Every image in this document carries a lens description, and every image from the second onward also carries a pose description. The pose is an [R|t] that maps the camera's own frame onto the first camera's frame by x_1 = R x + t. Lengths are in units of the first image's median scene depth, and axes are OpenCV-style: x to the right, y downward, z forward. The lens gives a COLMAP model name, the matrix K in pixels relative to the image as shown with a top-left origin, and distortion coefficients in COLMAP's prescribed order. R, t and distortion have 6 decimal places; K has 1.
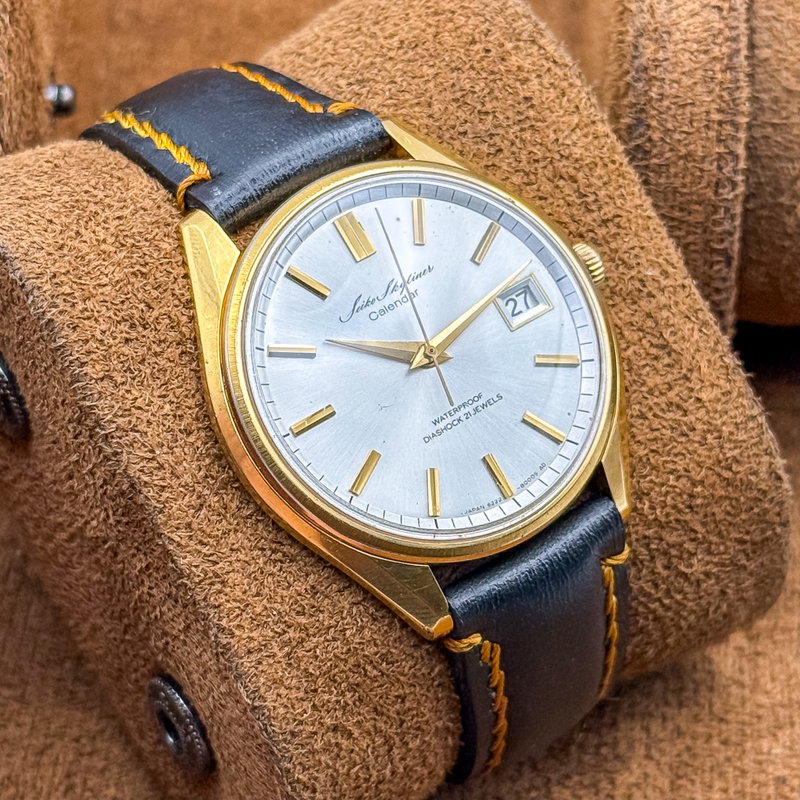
lens RADIAL K [[2744.3, 0, 400.0], [0, 2744.3, 400.0], [0, 0, 1]] dist [-0.114333, -1.471146]
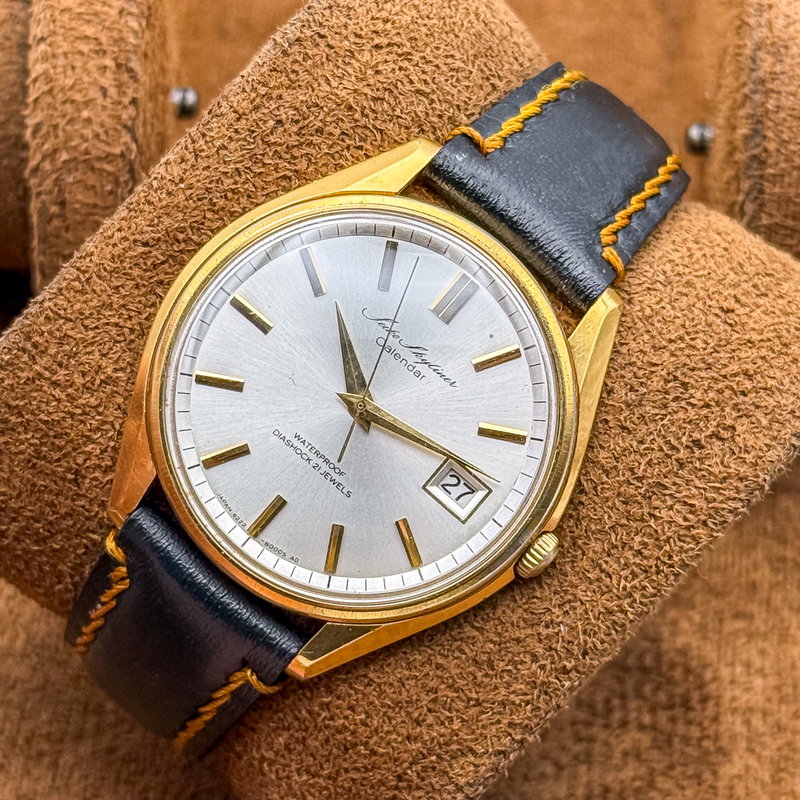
lens RADIAL K [[2744.3, 0, 400.0], [0, 2744.3, 400.0], [0, 0, 1]] dist [-0.114333, -1.471146]
pose [[0.267871, 0.905436, -0.329288, 0.328099], [-0.899045, 0.357778, 0.252415, -0.272191], [0.346357, 0.228430, 0.909866, 0.121517]]
